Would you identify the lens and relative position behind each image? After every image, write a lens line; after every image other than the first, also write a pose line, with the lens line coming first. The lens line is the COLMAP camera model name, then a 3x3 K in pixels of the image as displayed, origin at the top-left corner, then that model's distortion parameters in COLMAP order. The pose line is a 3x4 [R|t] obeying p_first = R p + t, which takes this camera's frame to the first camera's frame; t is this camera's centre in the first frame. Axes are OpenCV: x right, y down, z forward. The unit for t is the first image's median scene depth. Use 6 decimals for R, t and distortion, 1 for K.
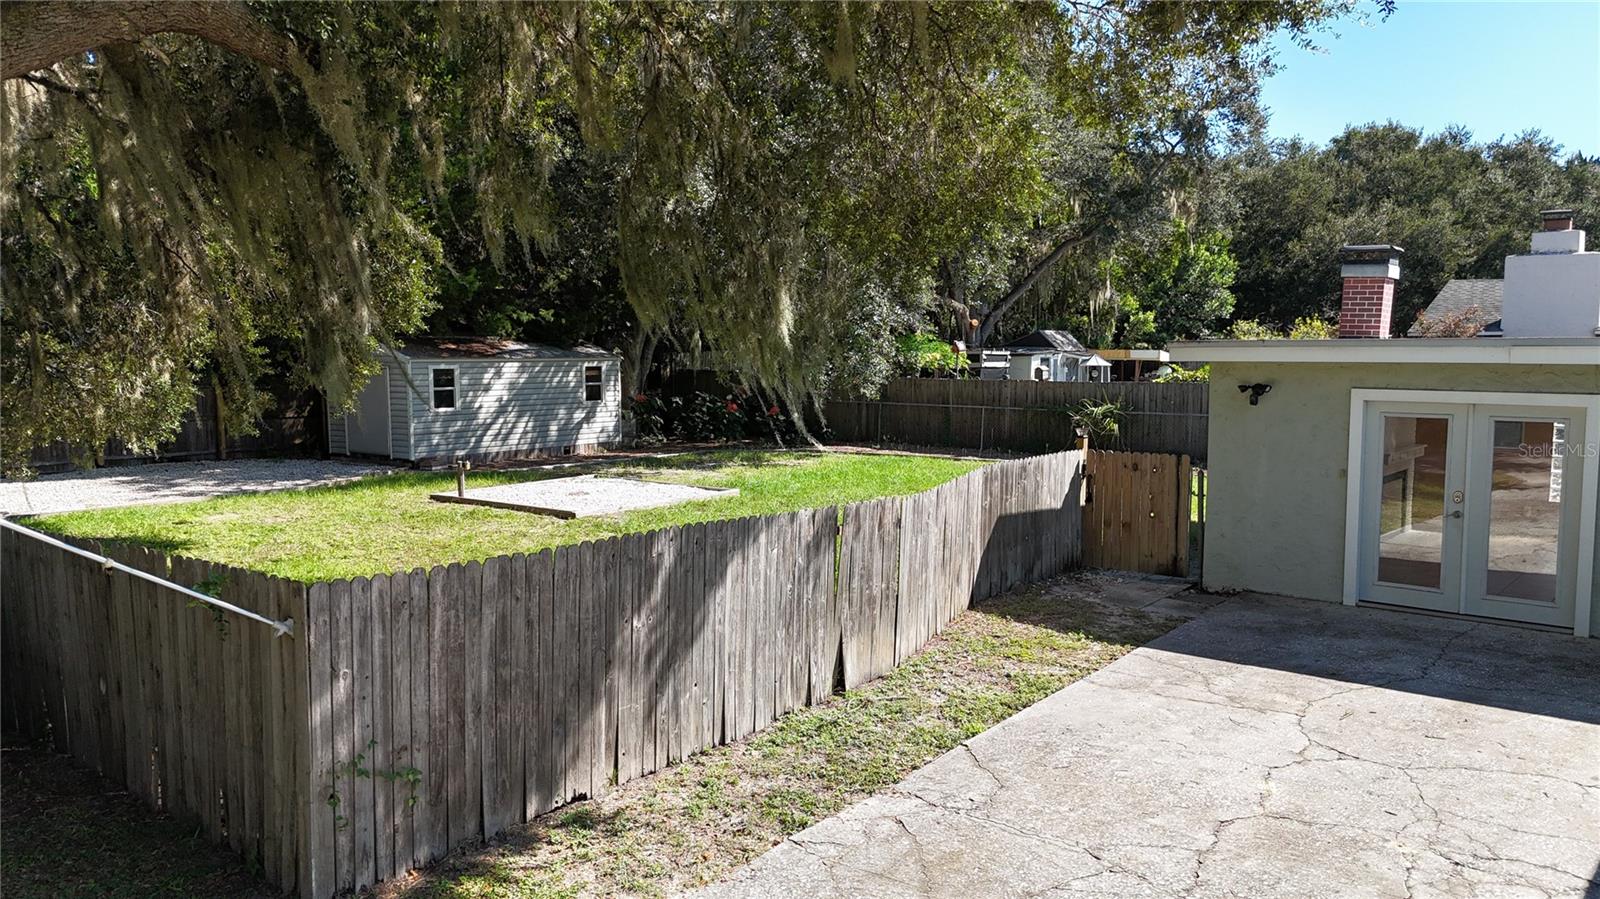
lens RADIAL K [[1170.5, 0, 801.3], [0, 1170.5, 454.7], [0, 0, 1]] dist [0.074555, -0.076141]
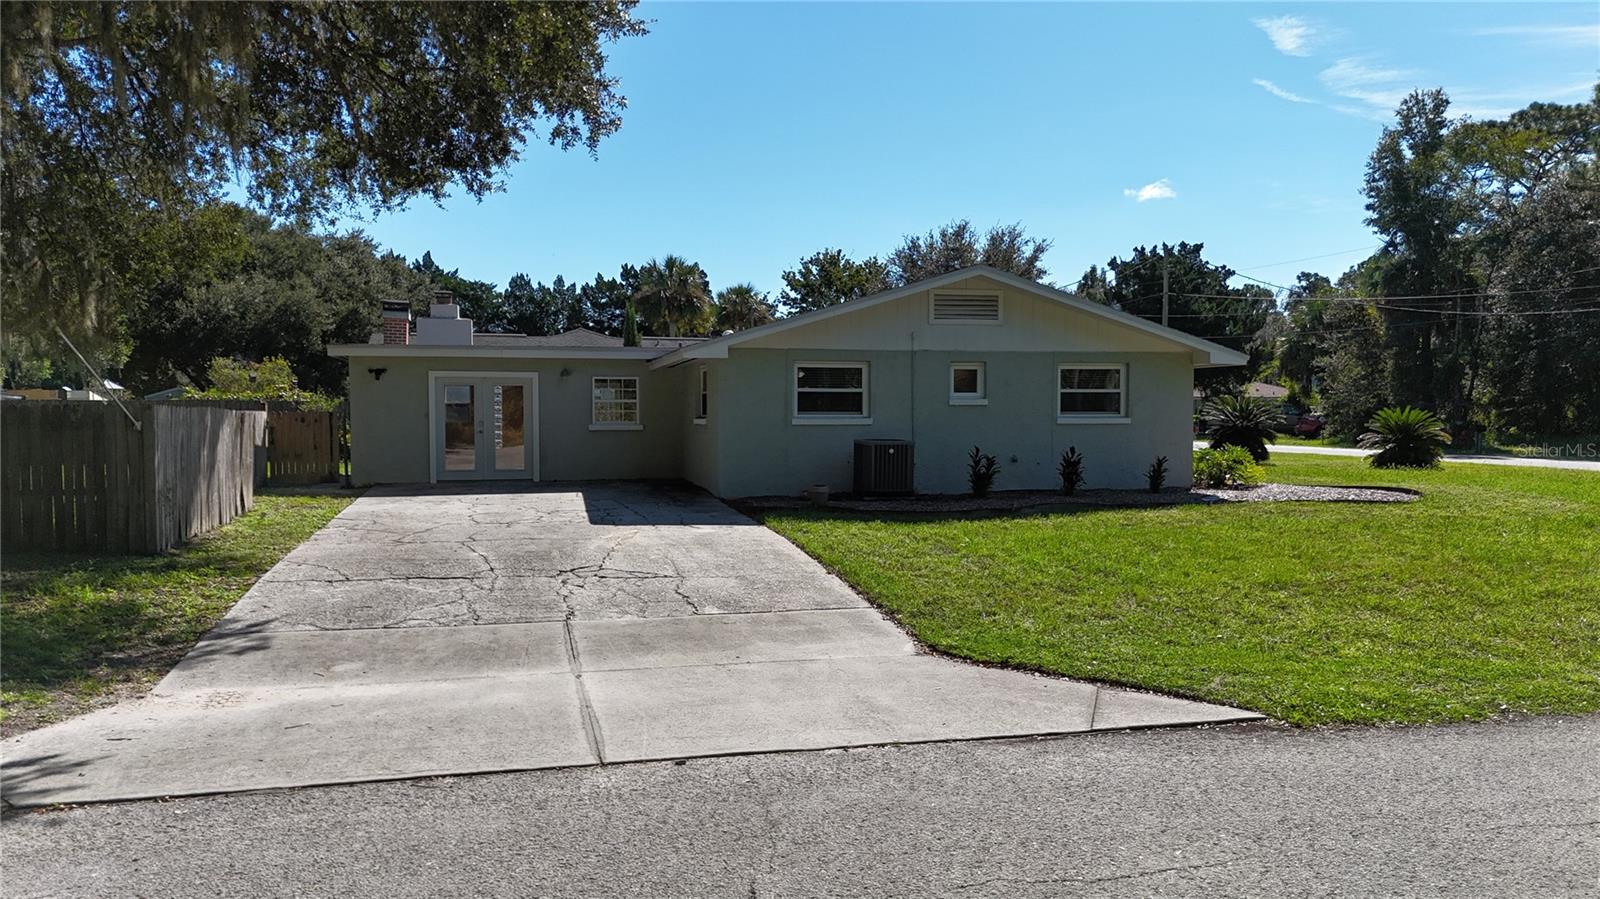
lens RADIAL K [[1170.5, 0, 801.3], [0, 1170.5, 454.7], [0, 0, 1]] dist [0.074555, -0.076141]
pose [[0.597080, -0.030847, 0.801589, -0.313859], [0.078090, 0.996749, -0.019810, 0.072430], [-0.798372, 0.074424, 0.597548, -0.275301]]
